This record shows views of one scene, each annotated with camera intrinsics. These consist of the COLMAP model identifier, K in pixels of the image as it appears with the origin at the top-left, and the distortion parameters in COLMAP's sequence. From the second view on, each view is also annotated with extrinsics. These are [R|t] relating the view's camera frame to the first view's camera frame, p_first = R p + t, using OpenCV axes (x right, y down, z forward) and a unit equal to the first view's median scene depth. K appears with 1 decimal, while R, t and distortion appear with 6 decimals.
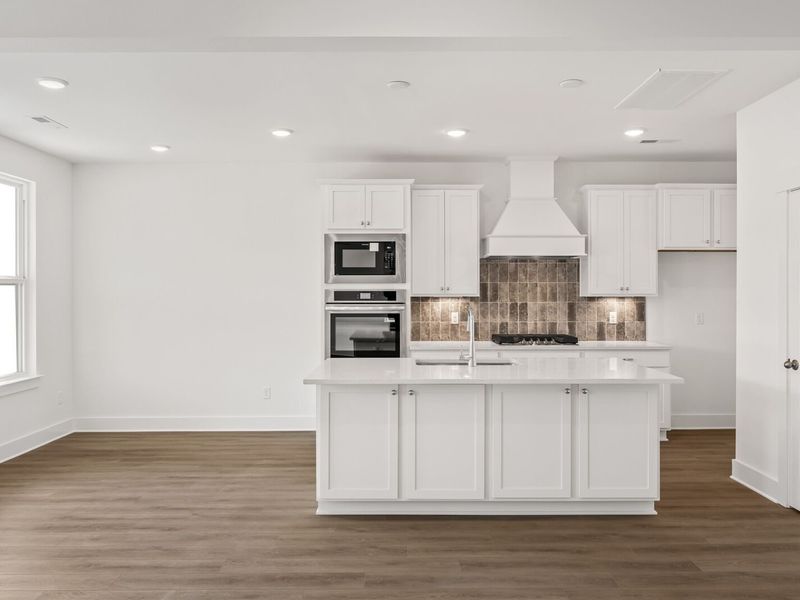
lens RADIAL K [[641.3, 0, 400.6], [0, 641.3, 302.0], [0, 0, 1]] dist [0.009720, 0.006497]
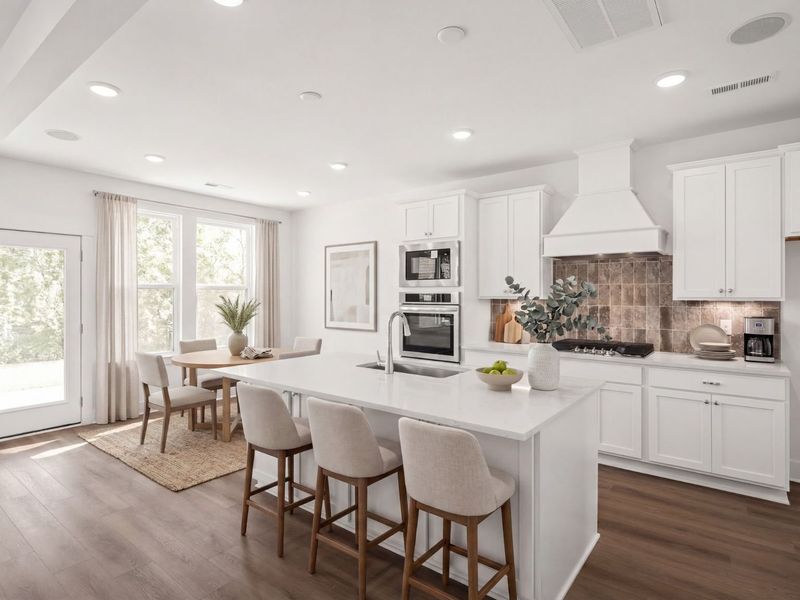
lens RADIAL K [[436.8, 0, 403.6], [0, 436.8, 297.1], [0, 0, 1]] dist [-0.002532, 0.001146]
pose [[0.784929, 0.003774, -0.619574, 0.373592], [-0.012321, 0.999879, -0.009519, -0.002850], [0.619463, 0.015105, 0.784881, 0.351405]]
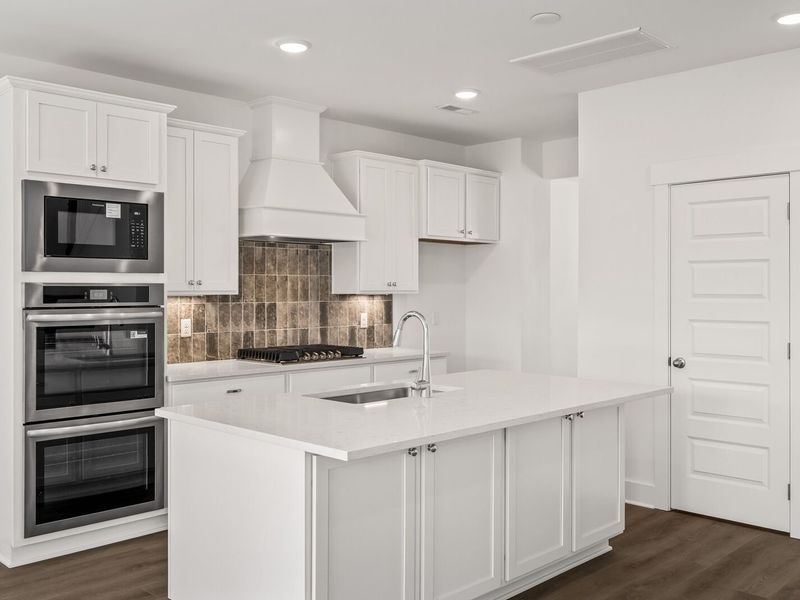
lens RADIAL K [[781.3, 0, 396.3], [0, 781.3, 292.8], [0, 0, 1]] dist [0.026501, 0.000000]
pose [[0.707443, -0.003100, 0.706763, -0.347432], [0.010523, 0.999926, -0.006147, -0.003816], [-0.706692, 0.011786, 0.707424, 0.300040]]
